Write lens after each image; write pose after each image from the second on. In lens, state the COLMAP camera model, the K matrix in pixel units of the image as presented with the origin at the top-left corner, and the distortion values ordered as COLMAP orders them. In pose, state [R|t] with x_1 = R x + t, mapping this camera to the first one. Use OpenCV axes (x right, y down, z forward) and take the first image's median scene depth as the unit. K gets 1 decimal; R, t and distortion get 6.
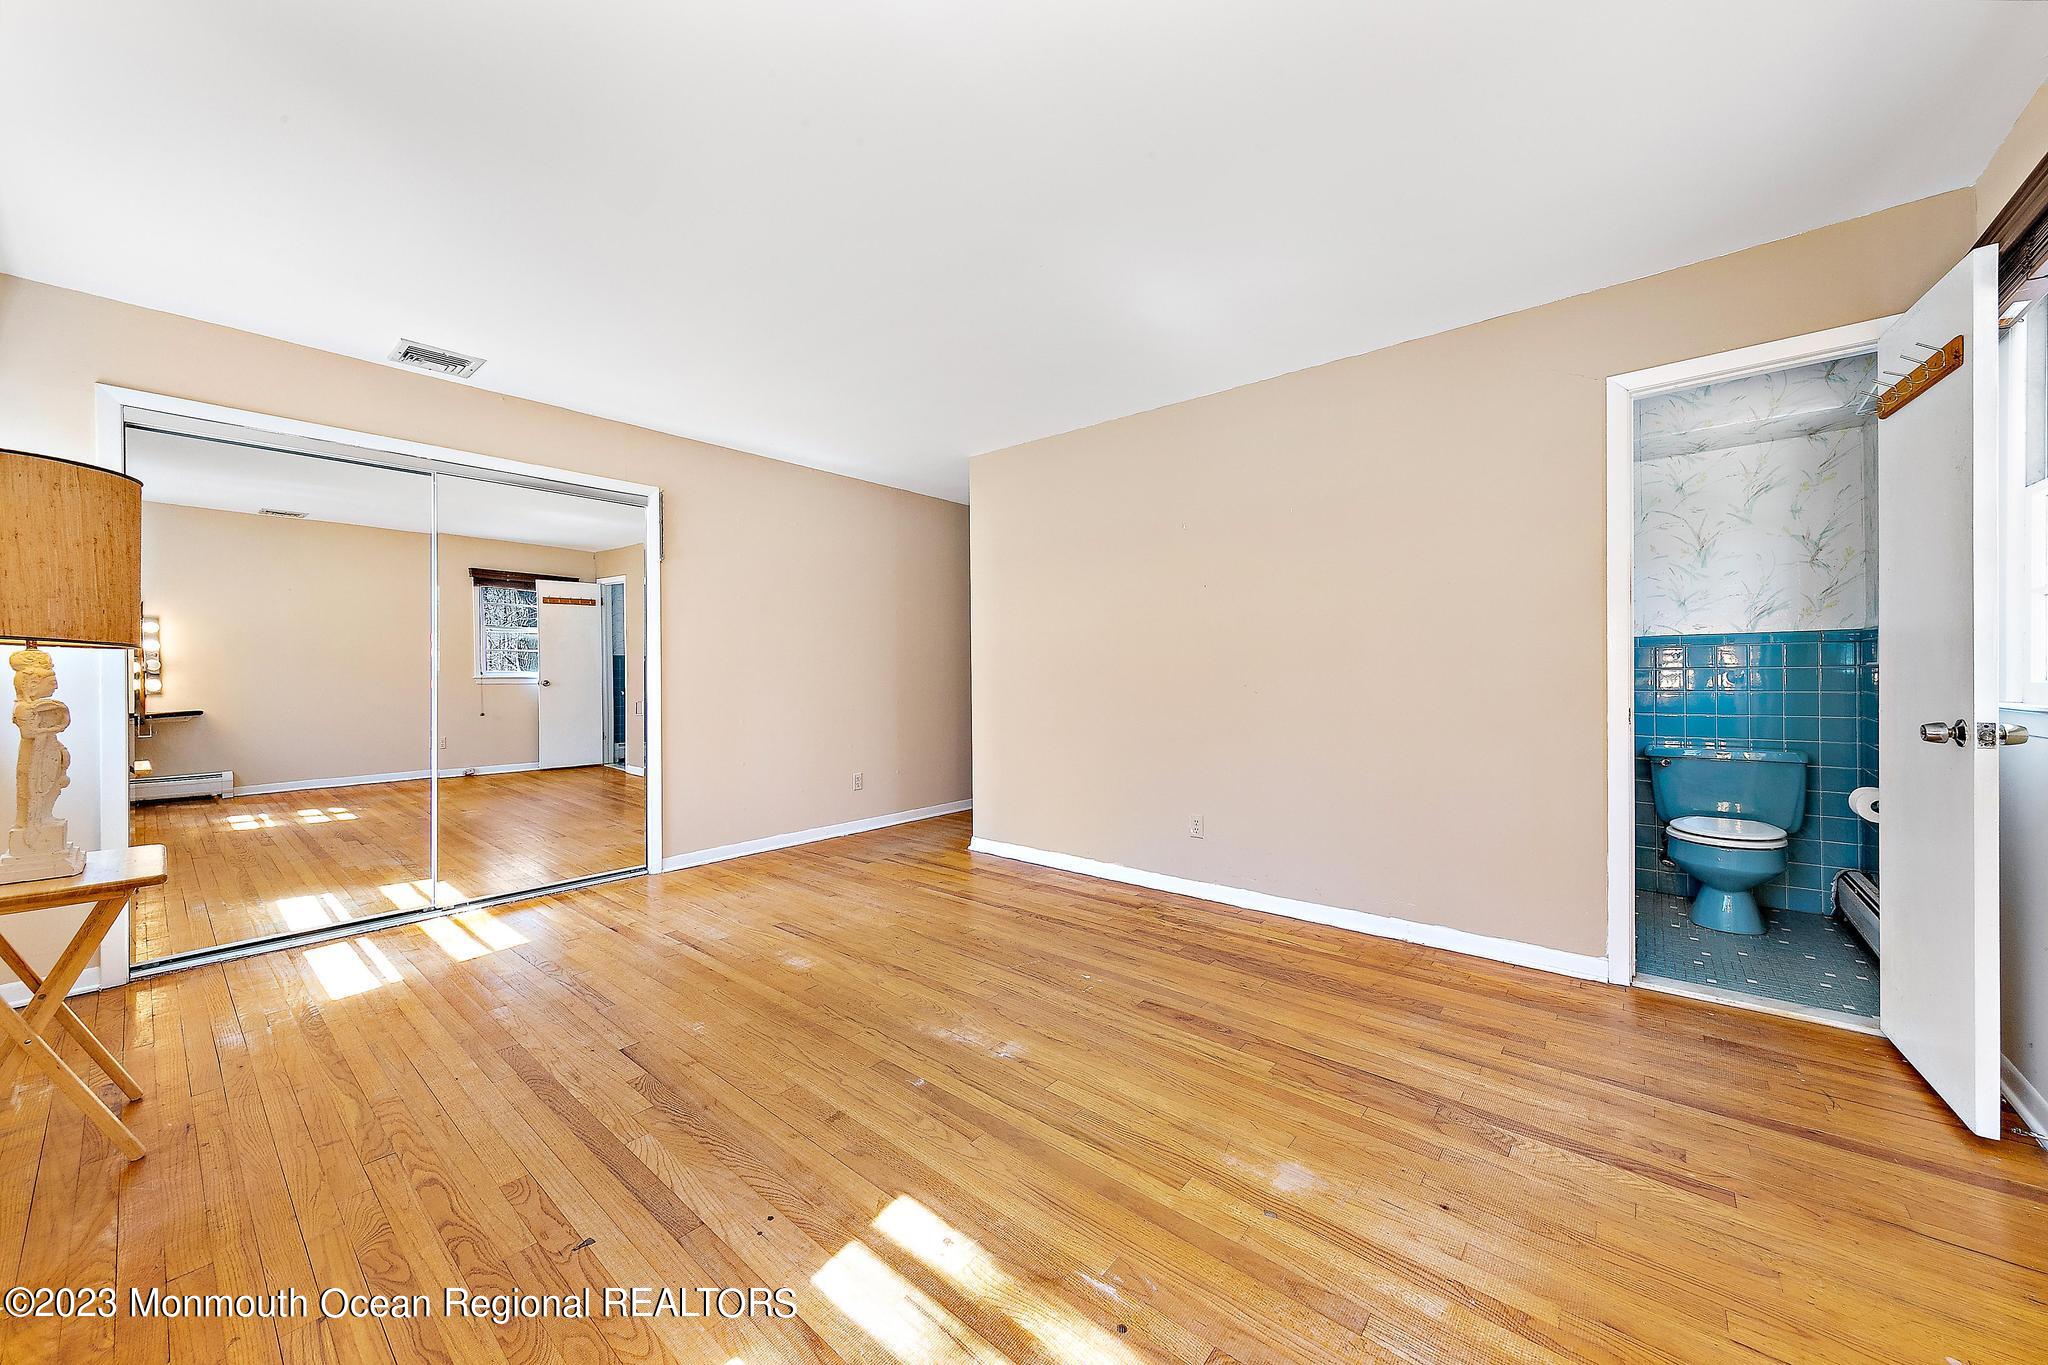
lens RADIAL K [[760.5, 0, 1021.7], [0, 760.5, 674.9], [0, 0, 1]] dist [0.005120, -0.000299]
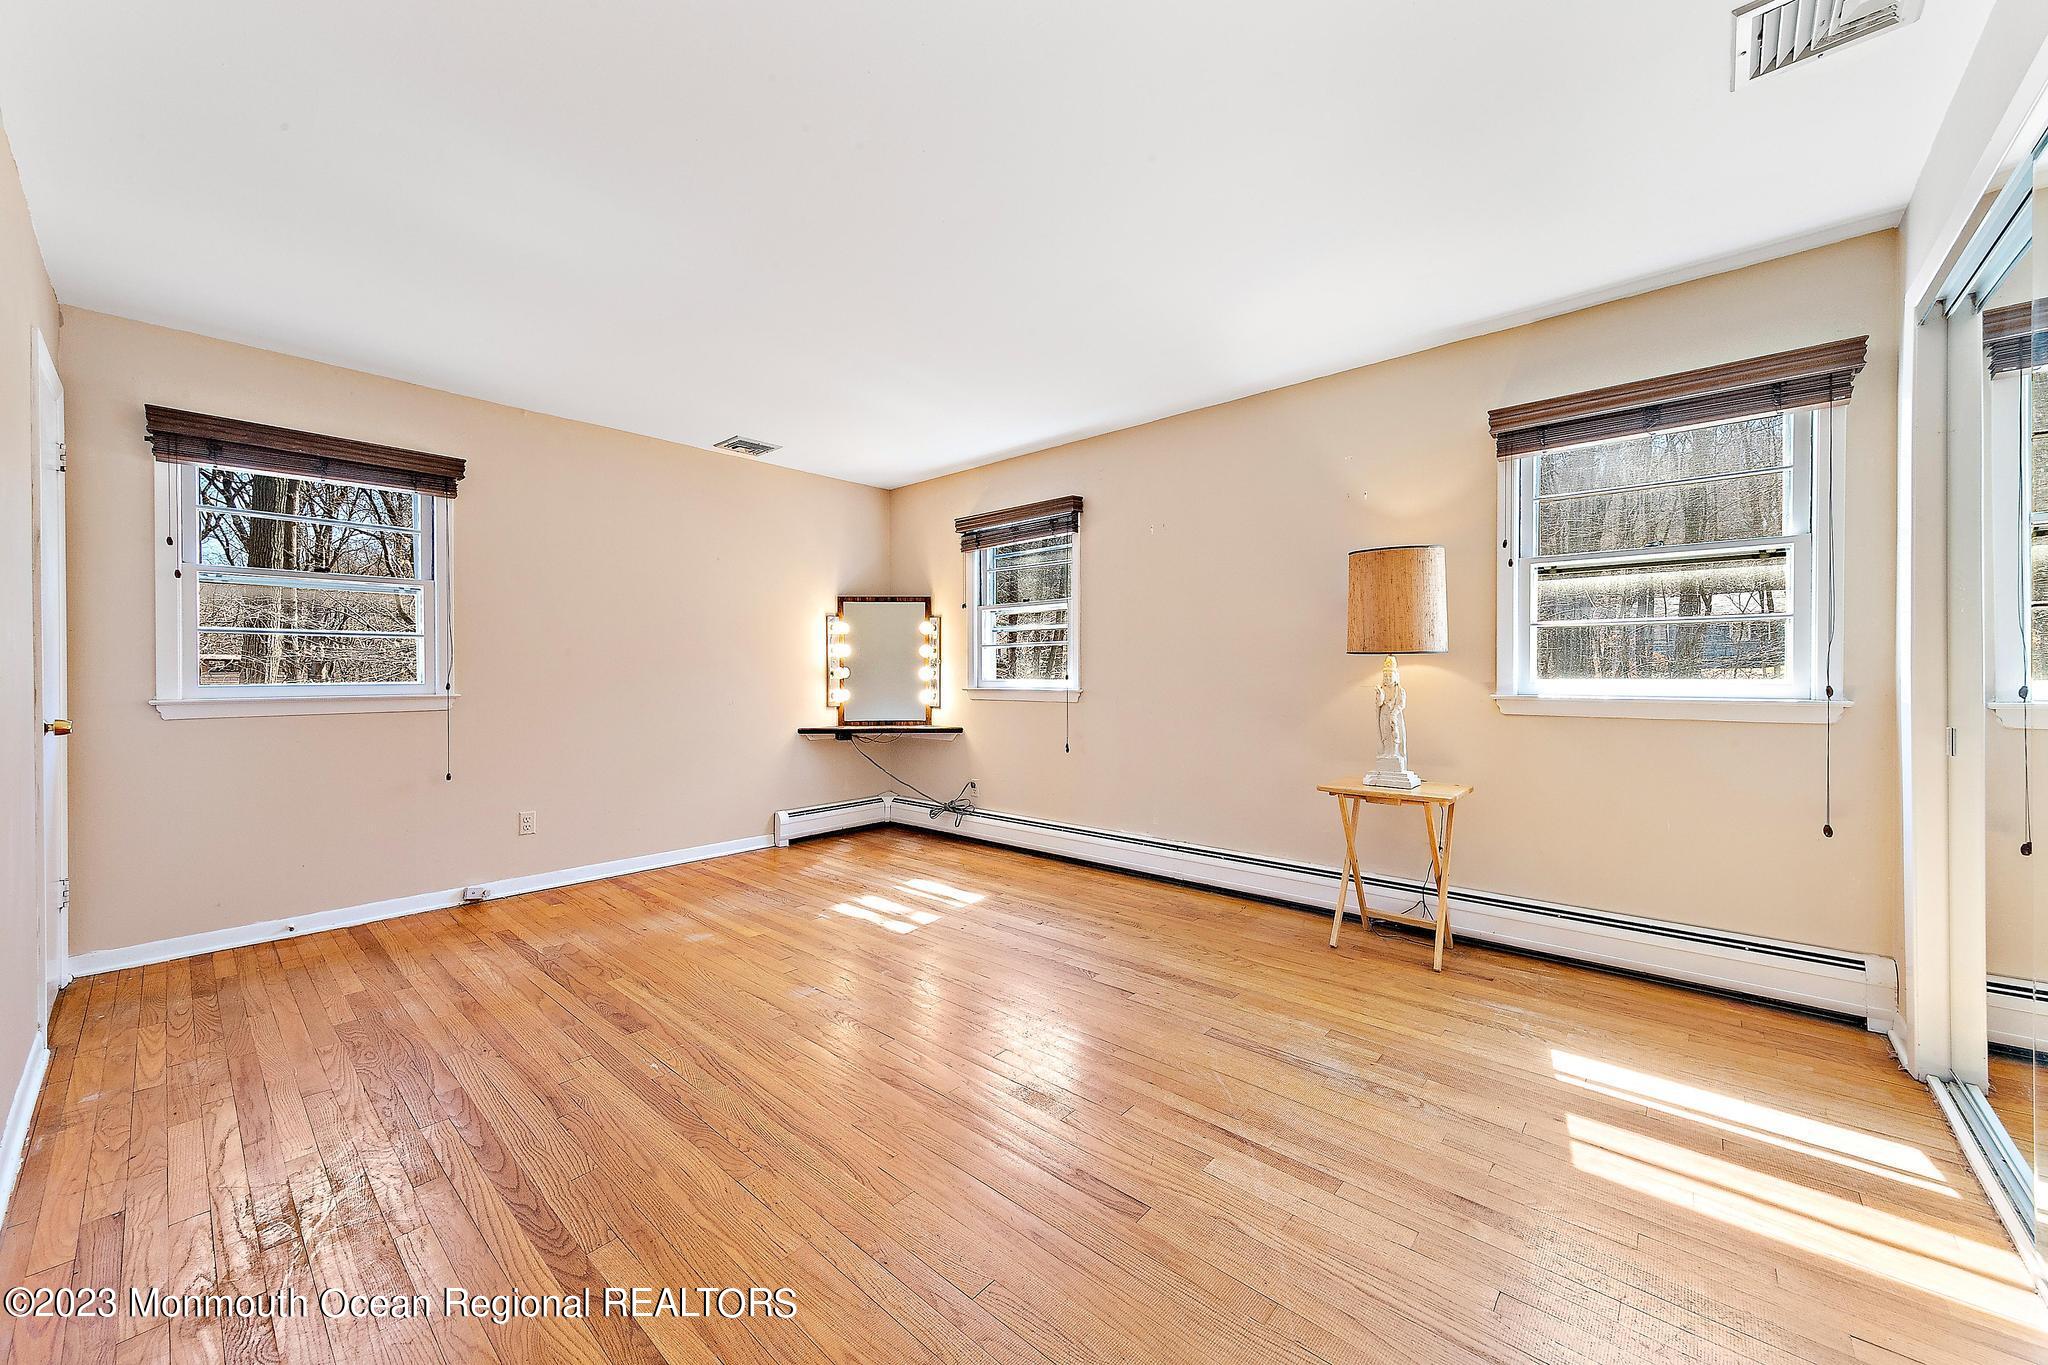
lens RADIAL K [[760.5, 0, 1027.1], [0, 760.5, 675.2], [0, 0, 1]] dist [0.005120, -0.000299]
pose [[-0.999785, 0.008326, 0.018998, -0.354872], [0.008475, 0.999934, 0.007772, -0.008001], [-0.018932, 0.007931, -0.999789, 1.994605]]
